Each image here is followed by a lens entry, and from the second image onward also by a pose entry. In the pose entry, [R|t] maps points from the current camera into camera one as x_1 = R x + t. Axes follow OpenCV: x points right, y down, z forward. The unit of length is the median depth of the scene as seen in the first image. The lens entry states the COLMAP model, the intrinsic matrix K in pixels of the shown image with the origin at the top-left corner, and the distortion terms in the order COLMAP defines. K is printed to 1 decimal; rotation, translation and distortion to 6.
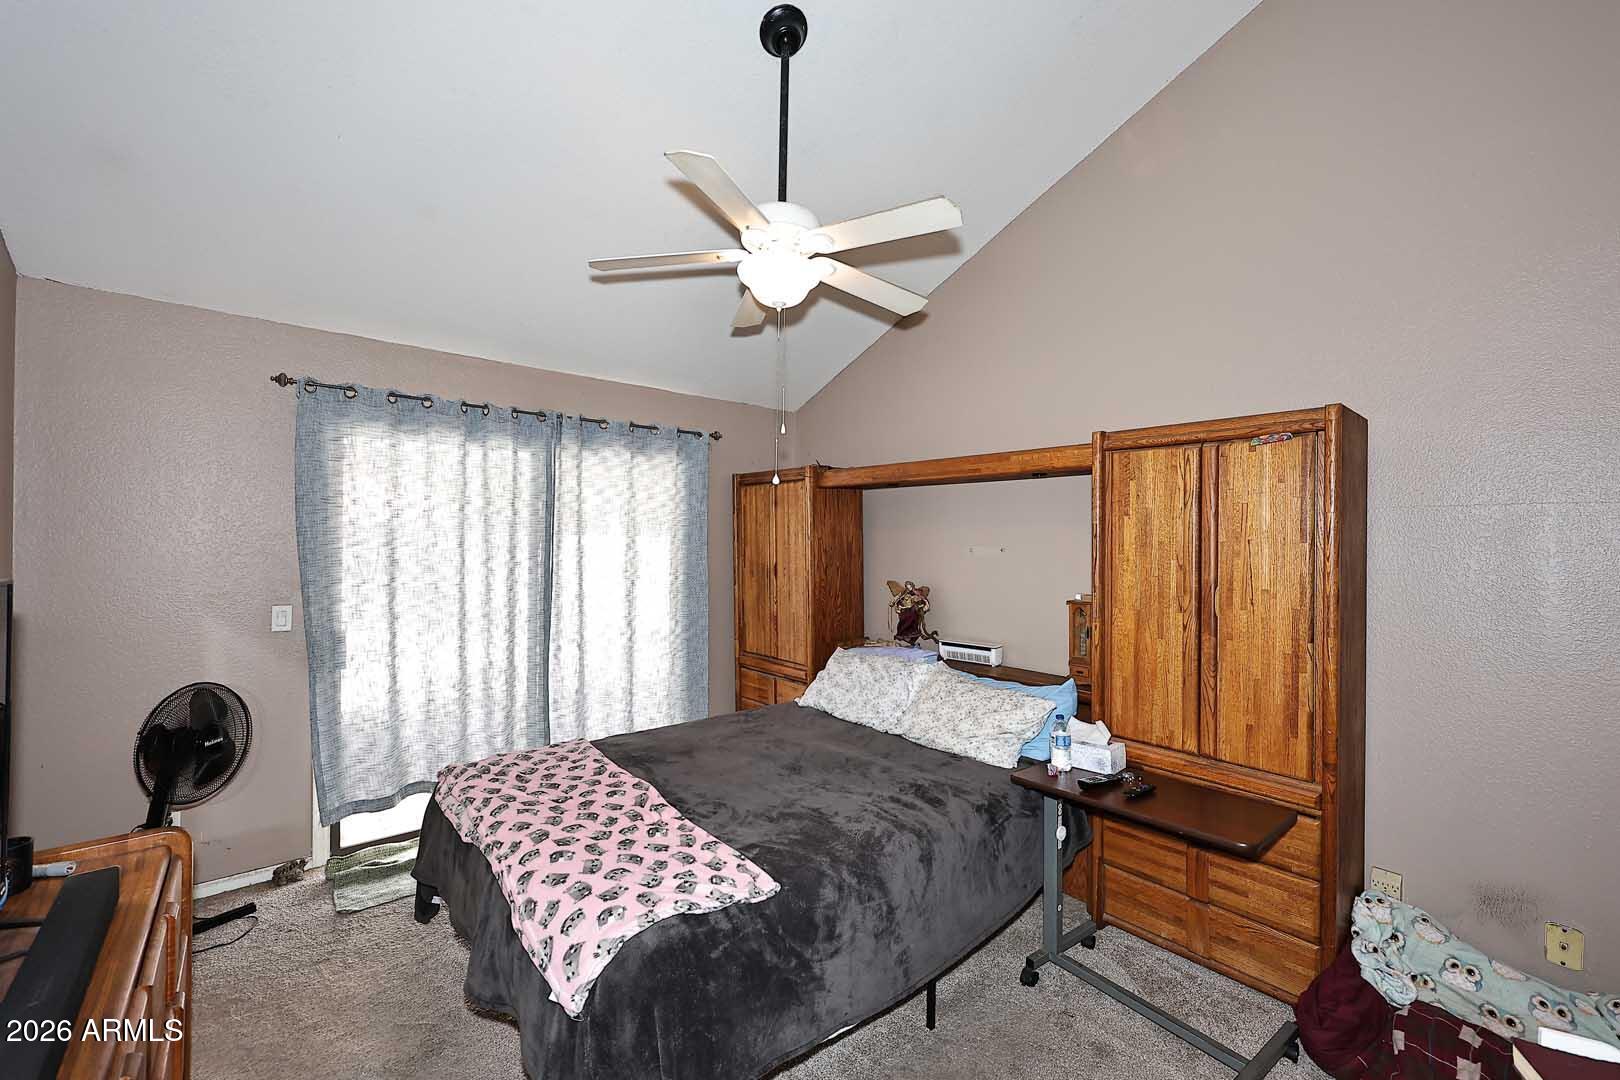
lens RADIAL K [[659.1, 0, 811.4], [0, 659.1, 538.7], [0, 0, 1]] dist [0.003532, 0.001426]
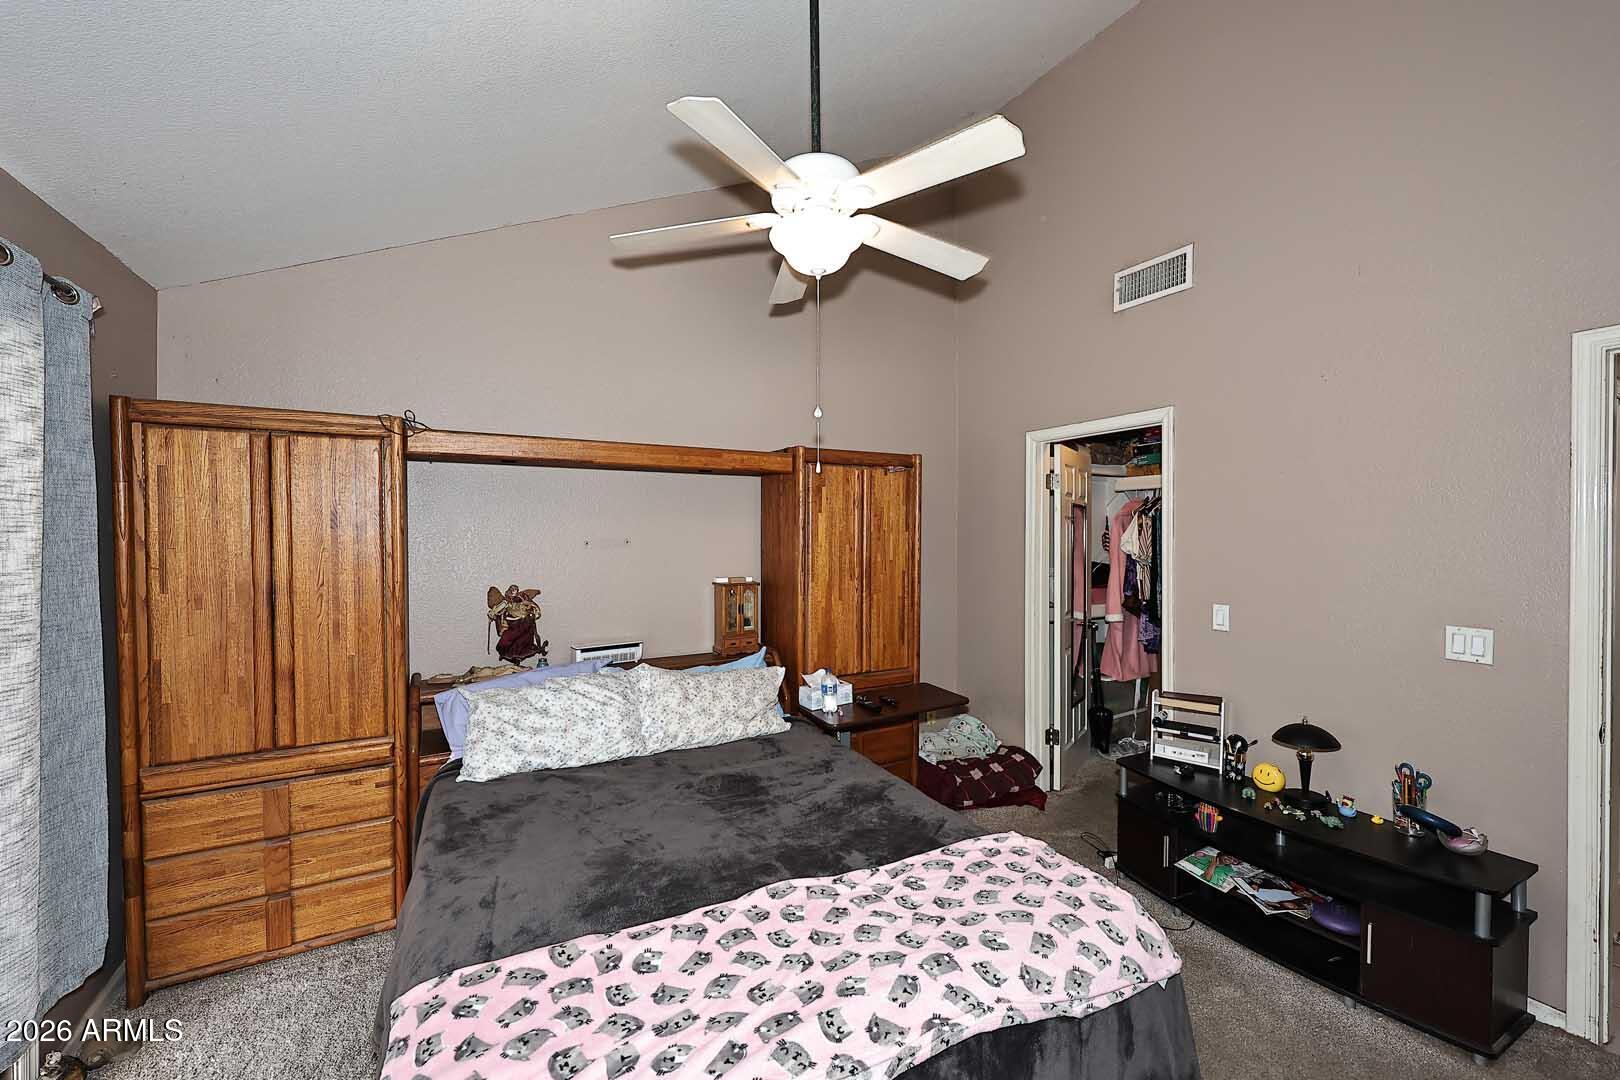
lens RADIAL K [[659.1, 0, 811.4], [0, 659.1, 537.3], [0, 0, 1]] dist [0.003532, 0.001426]
pose [[0.205005, -0.022028, 0.978513, -0.897090], [0.002200, 0.999755, 0.022045, -0.015381], [-0.978758, -0.002367, 0.205003, 0.795788]]
